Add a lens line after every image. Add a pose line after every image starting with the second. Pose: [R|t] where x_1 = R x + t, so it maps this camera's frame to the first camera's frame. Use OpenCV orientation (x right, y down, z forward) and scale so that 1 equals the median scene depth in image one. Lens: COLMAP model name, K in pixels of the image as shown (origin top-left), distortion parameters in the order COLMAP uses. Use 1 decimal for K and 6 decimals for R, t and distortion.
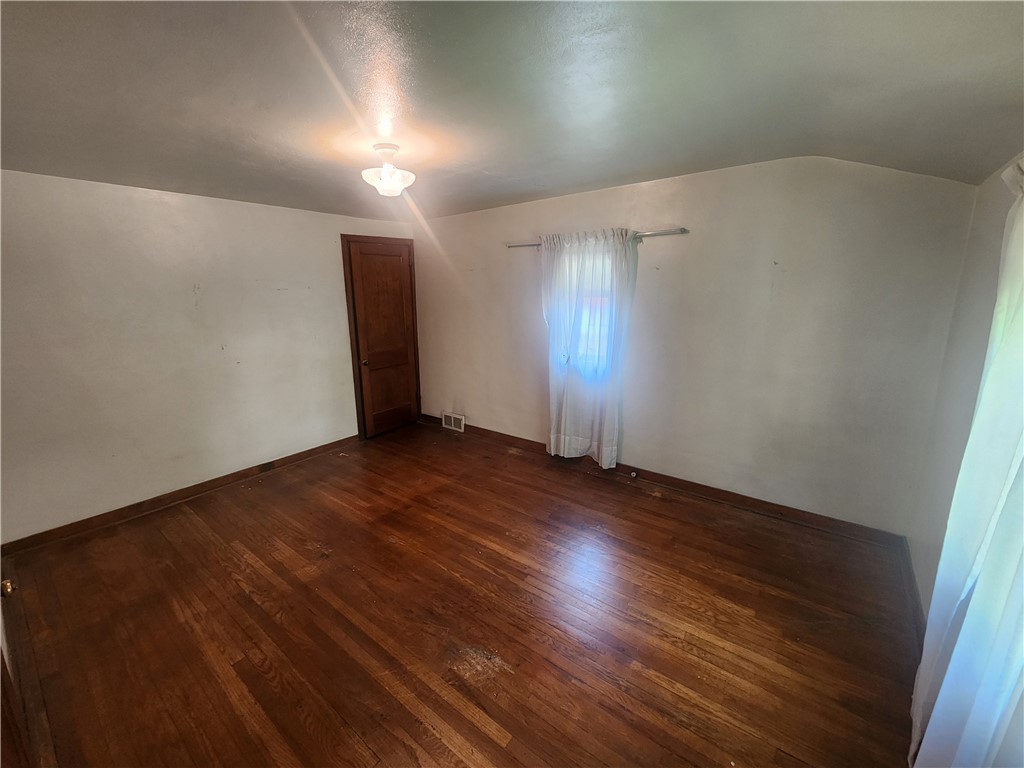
lens RADIAL K [[416.2, 0, 512.0], [0, 416.2, 384.0], [0, 0, 1]] dist [-0.003928, -0.000104]
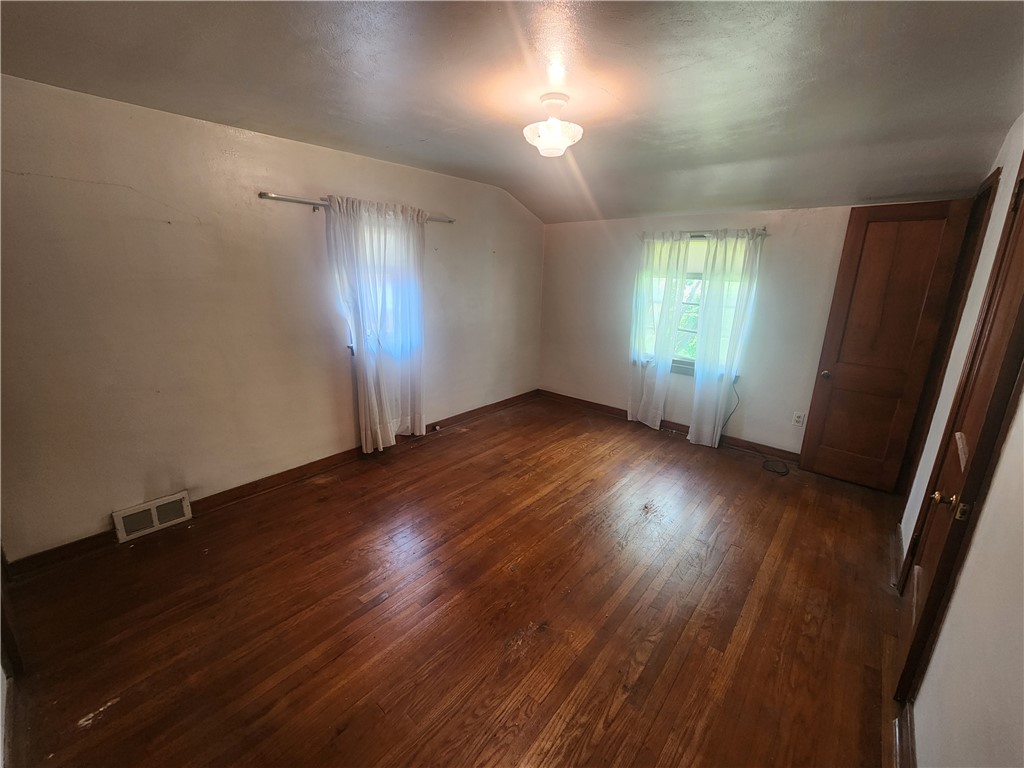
lens RADIAL K [[418.0, 0, 505.1], [0, 418.0, 377.4], [0, 0, 1]] dist [-0.002207, -0.000169]
pose [[0.059850, -0.240291, 0.968854, -1.076859], [0.202228, 0.953386, 0.223962, -0.189403], [-0.977508, 0.182525, 0.105653, 0.917037]]
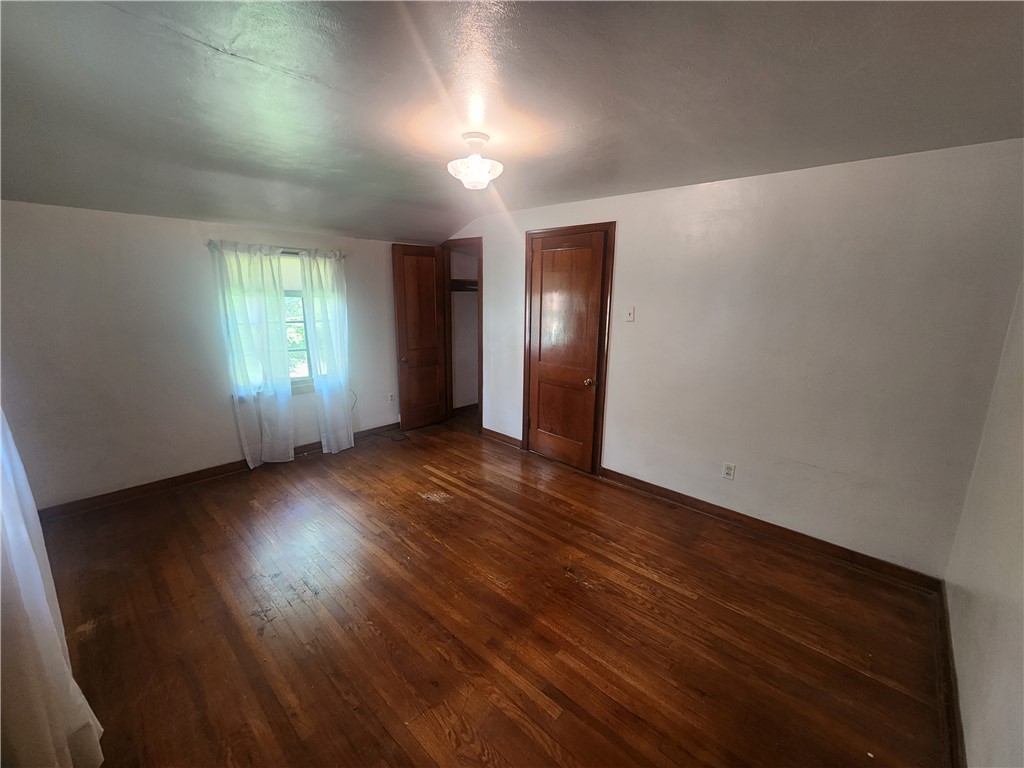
lens RADIAL K [[418.0, 0, 505.1], [0, 418.0, 377.4], [0, 0, 1]] dist [-0.002207, -0.000169]
pose [[-0.994565, -0.023376, 0.101456, -0.396534], [0.020992, 0.909431, 0.415325, -0.386363], [-0.101976, 0.415198, -0.903998, 1.711365]]
